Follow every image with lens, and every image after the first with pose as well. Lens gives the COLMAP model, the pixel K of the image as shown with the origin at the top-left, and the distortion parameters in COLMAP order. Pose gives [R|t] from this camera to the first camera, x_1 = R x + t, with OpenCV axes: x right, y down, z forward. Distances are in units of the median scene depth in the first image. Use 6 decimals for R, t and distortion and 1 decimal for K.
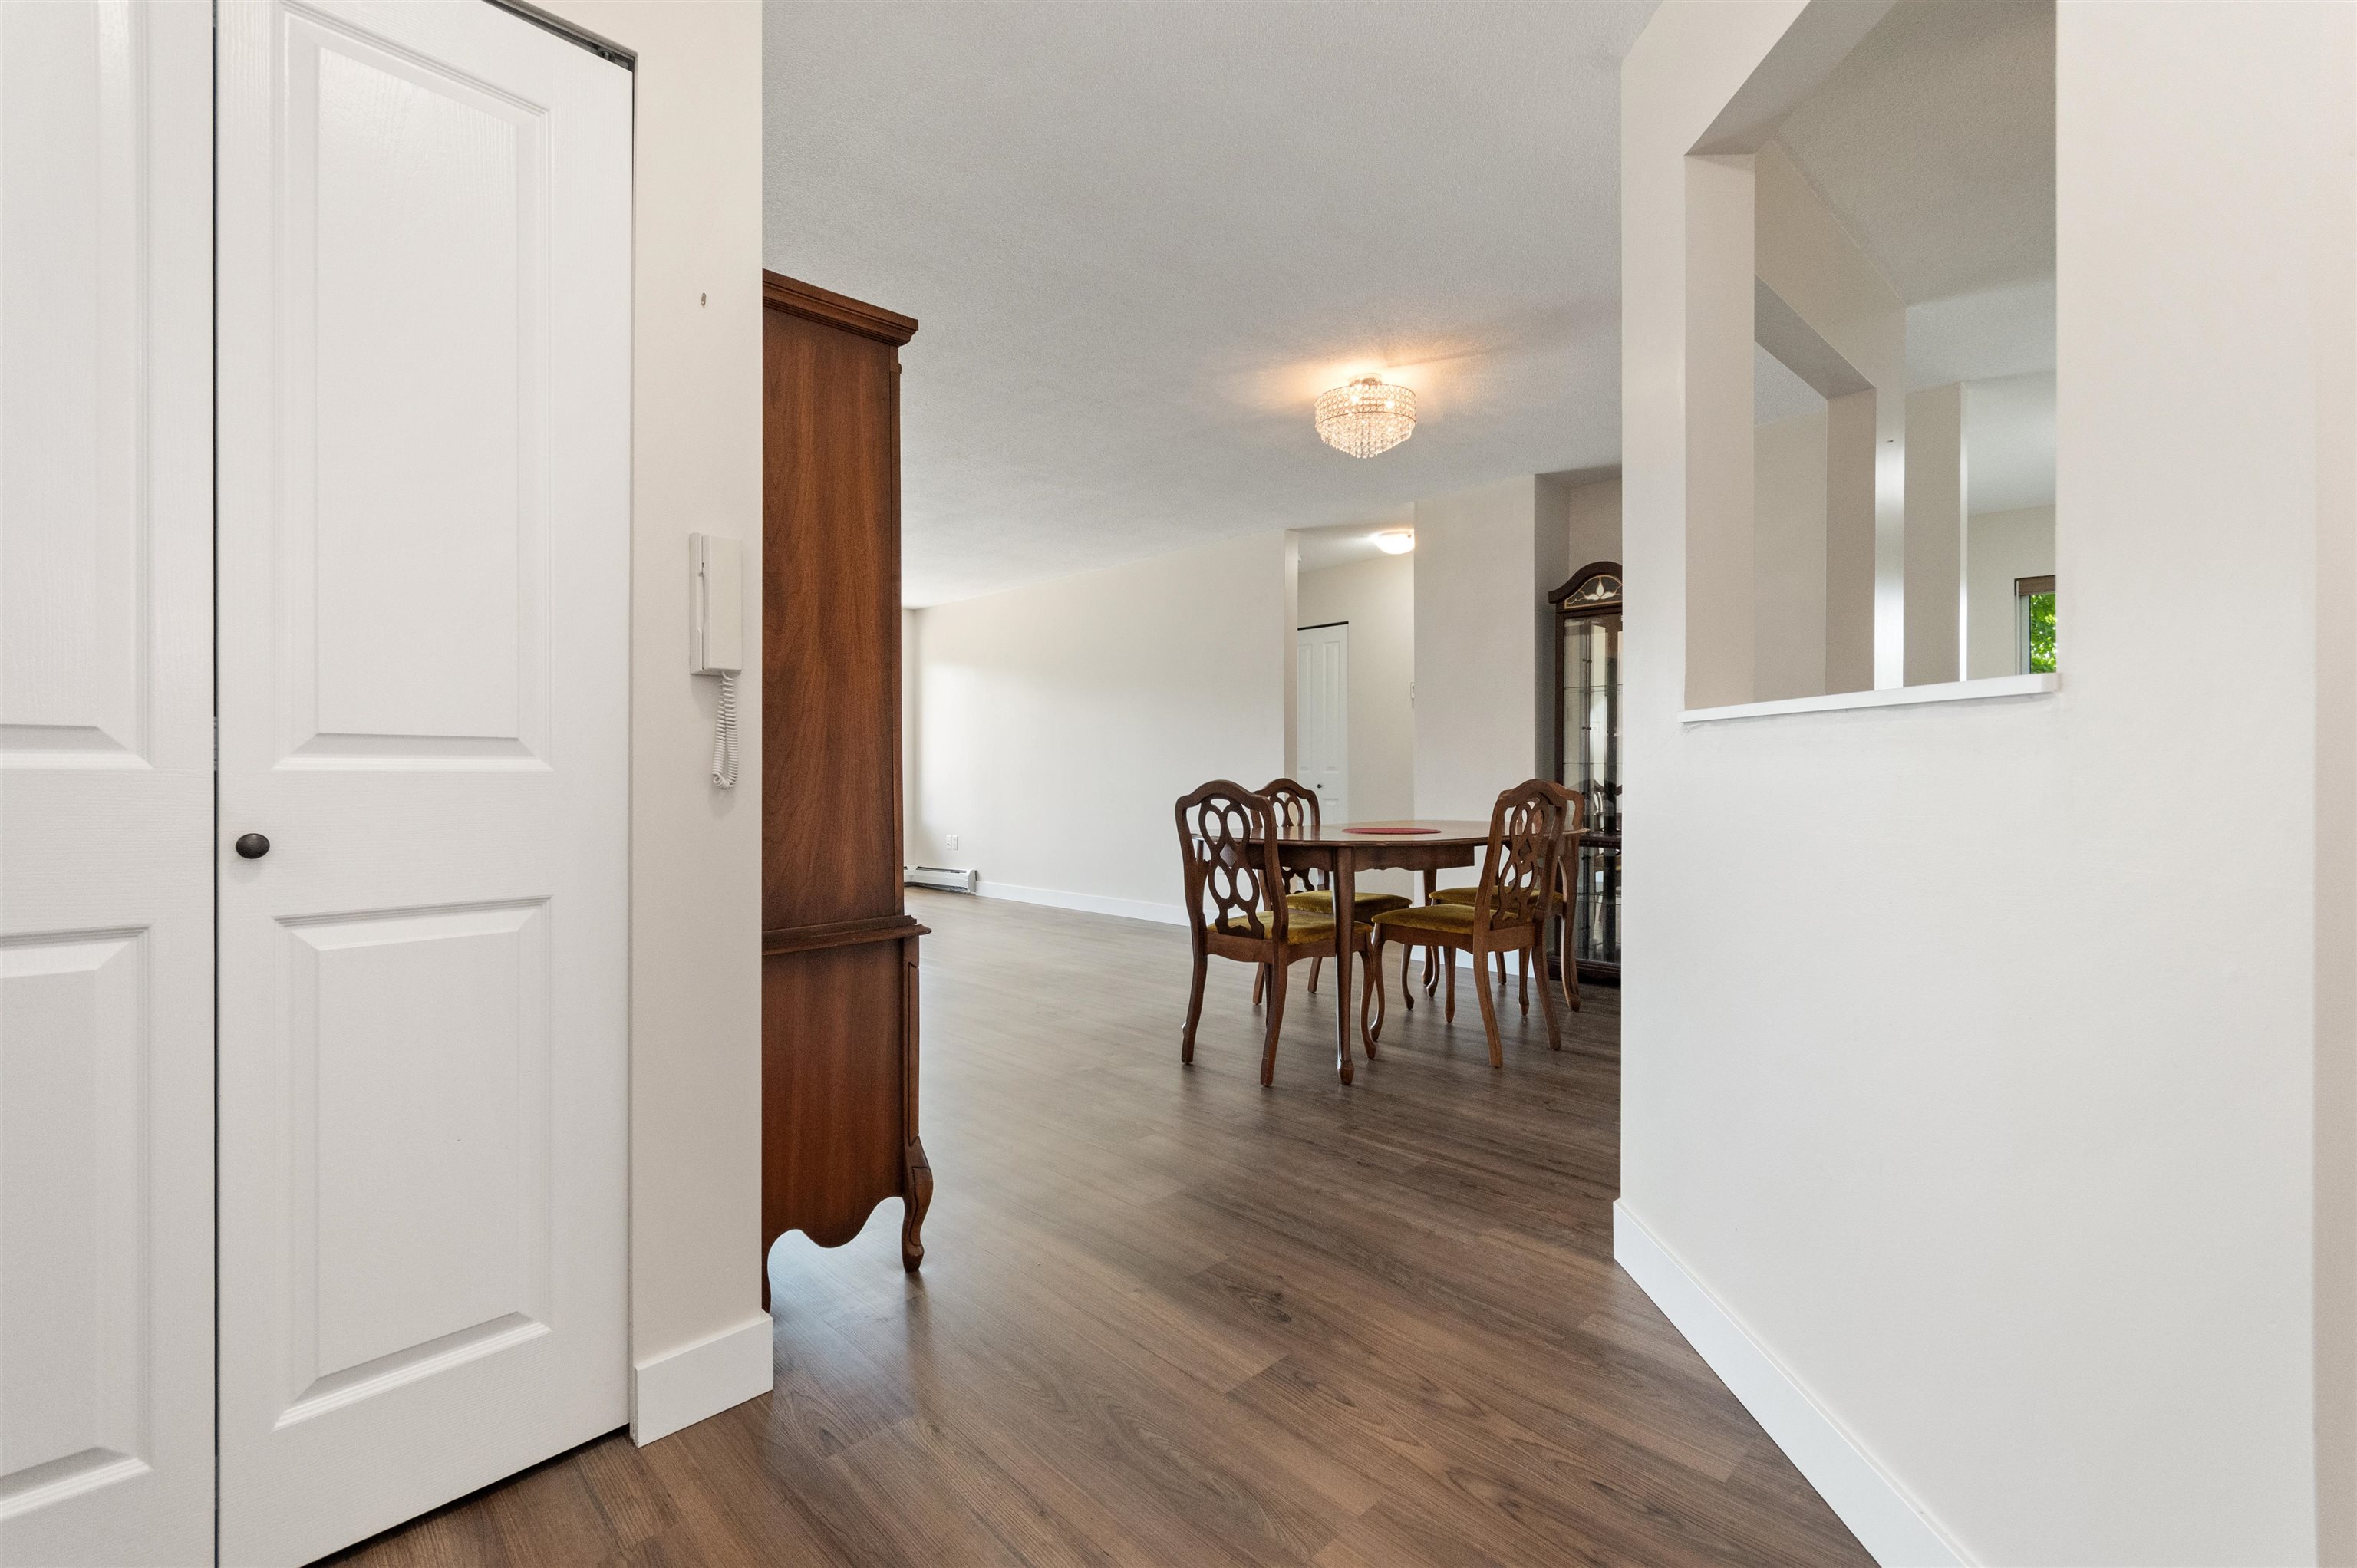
lens RADIAL K [[1033.9, 0, 1172.4], [0, 1033.9, 773.6], [0, 0, 1]] dist [0.011939, -0.007468]
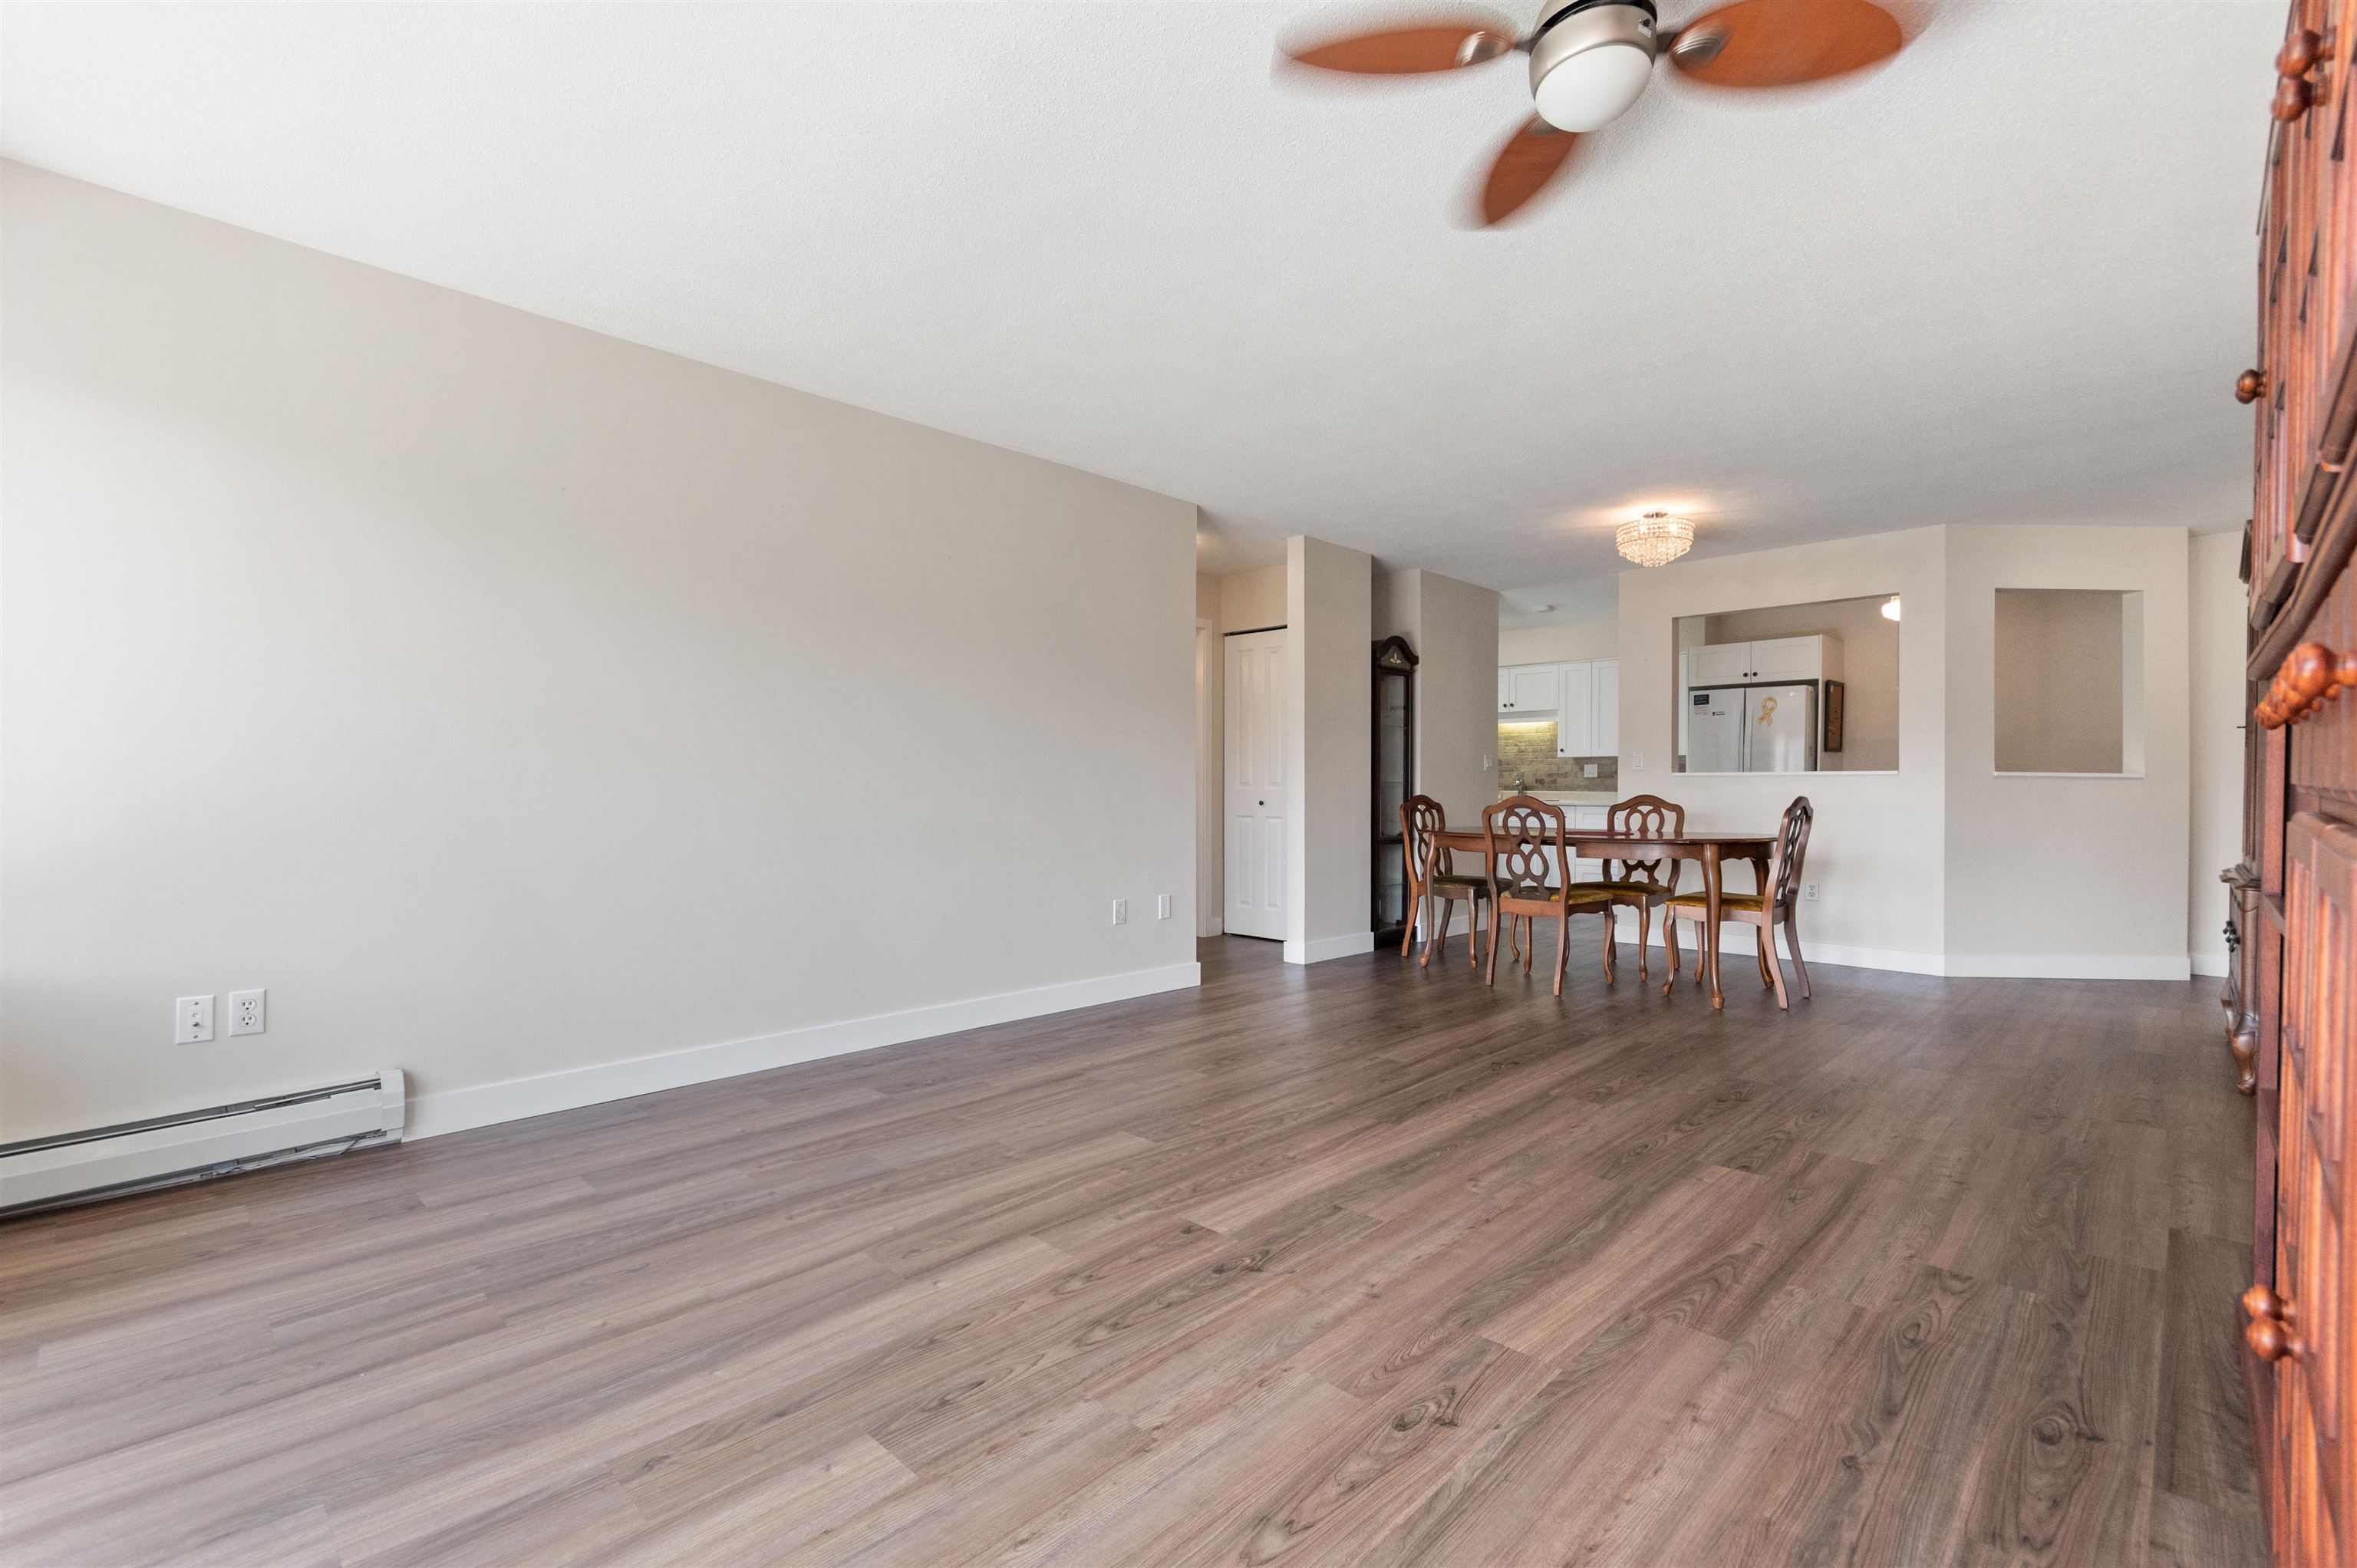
lens RADIAL K [[1008.4, 0, 1139.5], [0, 1008.4, 788.9], [0, 0, 1]] dist [0.001225, 0.000173]
pose [[0.004640, 0.001406, 0.999988, -1.130725], [-0.000271, 0.999999, -0.001405, -0.004862], [-0.999989, -0.000265, 0.004641, 1.588413]]
